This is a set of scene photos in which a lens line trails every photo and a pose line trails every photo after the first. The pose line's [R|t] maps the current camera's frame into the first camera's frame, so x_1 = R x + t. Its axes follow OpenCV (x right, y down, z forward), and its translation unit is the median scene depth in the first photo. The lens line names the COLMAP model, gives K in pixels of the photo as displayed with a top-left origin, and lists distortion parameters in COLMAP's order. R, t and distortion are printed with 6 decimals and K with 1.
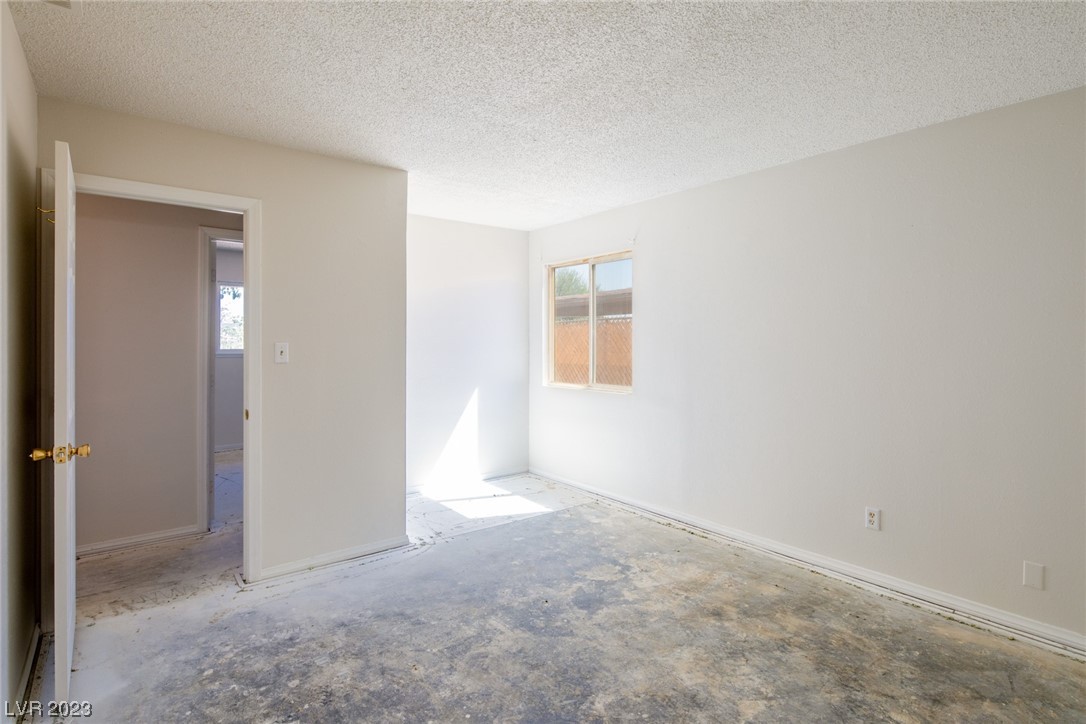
lens RADIAL K [[533.5, 0, 549.2], [0, 533.5, 340.6], [0, 0, 1]] dist [0.005829, -0.004126]
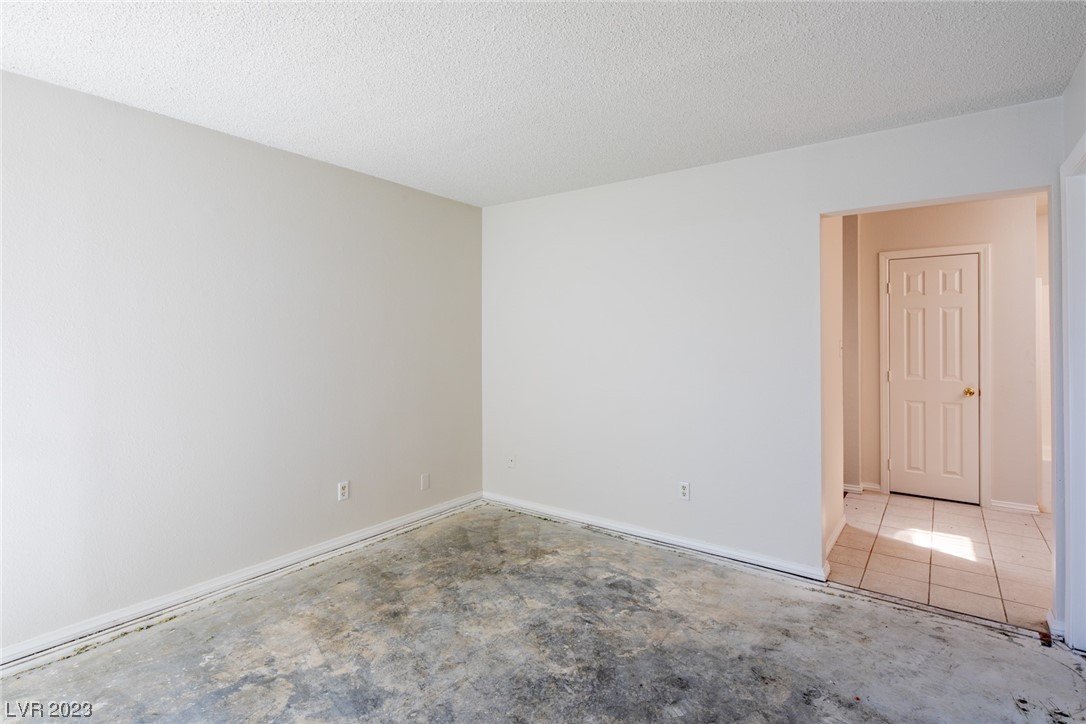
lens RADIAL K [[533.5, 0, 545.3], [0, 533.5, 336.7], [0, 0, 1]] dist [0.005829, -0.004126]
pose [[-0.246930, 0.001892, 0.969031, -0.695683], [0.000349, 0.999998, -0.001864, -0.000060], [-0.969033, -0.000122, -0.246930, 0.949415]]
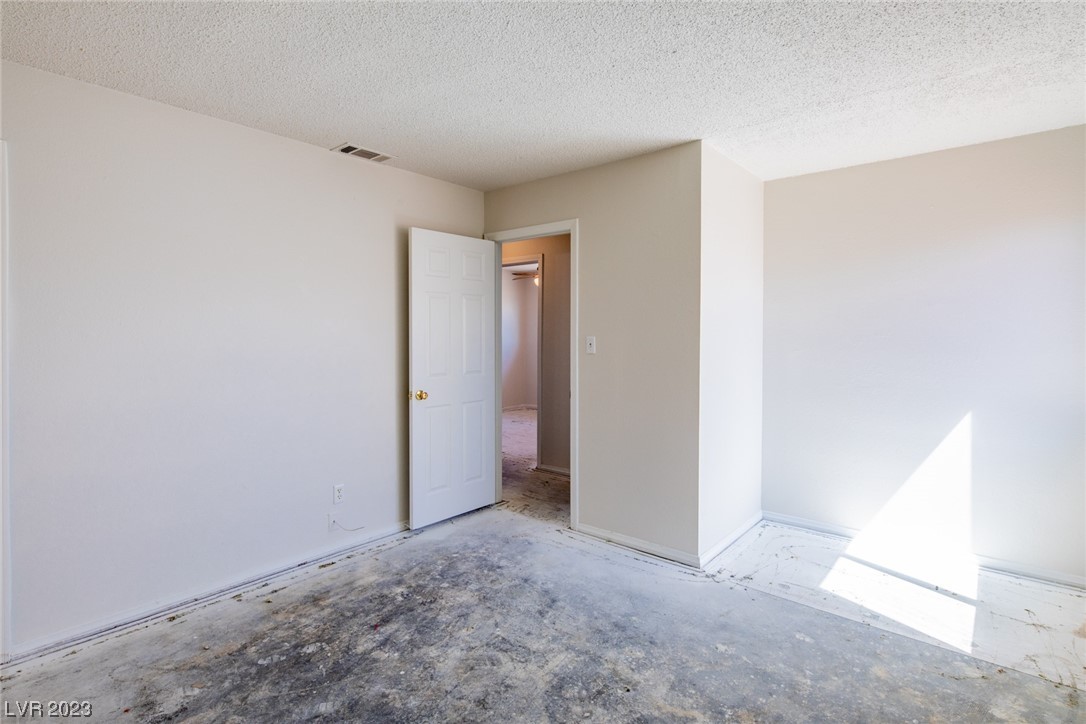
lens RADIAL K [[533.5, 0, 549.7], [0, 533.5, 334.0], [0, 0, 1]] dist [0.005829, -0.004126]
pose [[0.206175, -0.000442, -0.978515, 0.699668], [-0.002859, 0.999995, -0.001054, 0.000605], [0.978511, 0.003015, 0.206172, 0.751417]]
